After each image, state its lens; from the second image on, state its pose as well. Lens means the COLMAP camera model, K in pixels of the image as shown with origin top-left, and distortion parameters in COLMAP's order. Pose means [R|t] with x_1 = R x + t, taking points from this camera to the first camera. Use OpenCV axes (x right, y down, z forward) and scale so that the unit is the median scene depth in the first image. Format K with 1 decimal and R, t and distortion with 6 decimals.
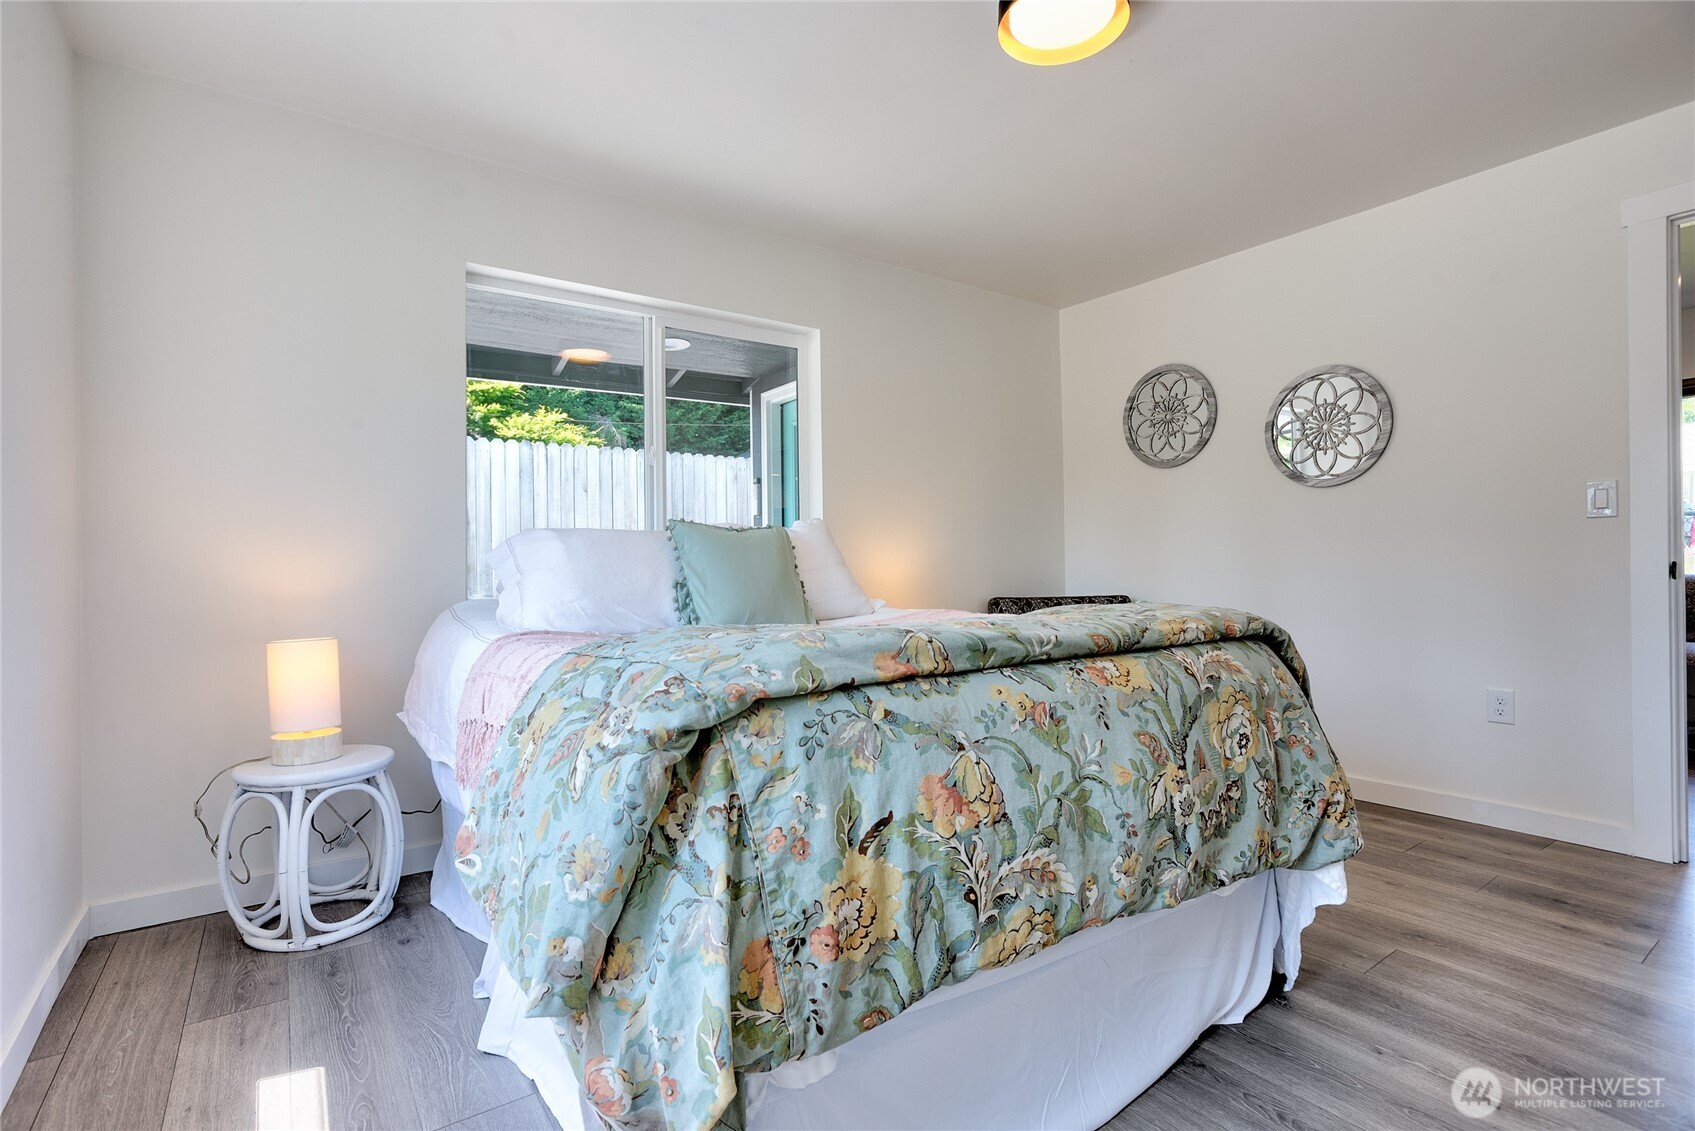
lens RADIAL K [[864.4, 0, 811.3], [0, 864.4, 548.6], [0, 0, 1]] dist [-0.034128, 0.021454]
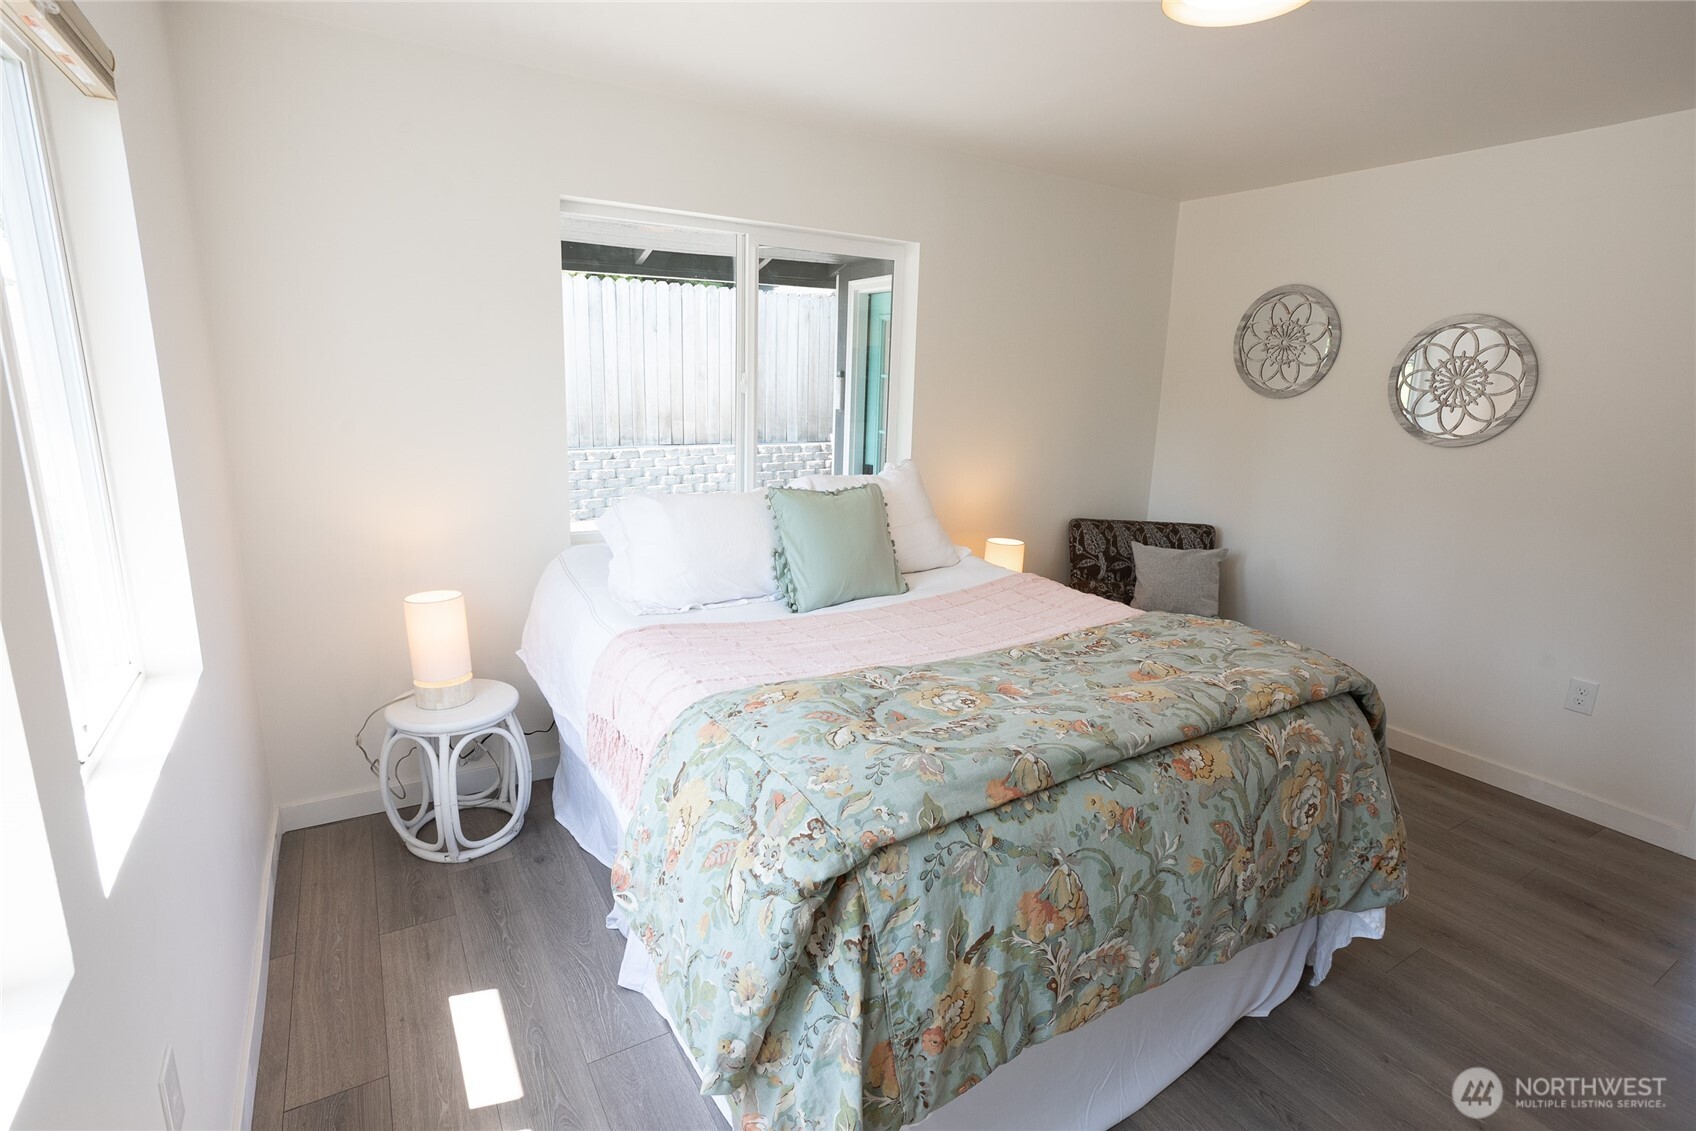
lens RADIAL K [[864.9, 0, 809.4], [0, 864.9, 595.1], [0, 0, 1]] dist [-0.034128, 0.021454]
pose [[0.996221, 0.051819, -0.069700, -0.063448], [-0.033632, 0.970068, 0.240493, -0.262264], [0.080076, -0.237240, 0.968145, -0.033122]]
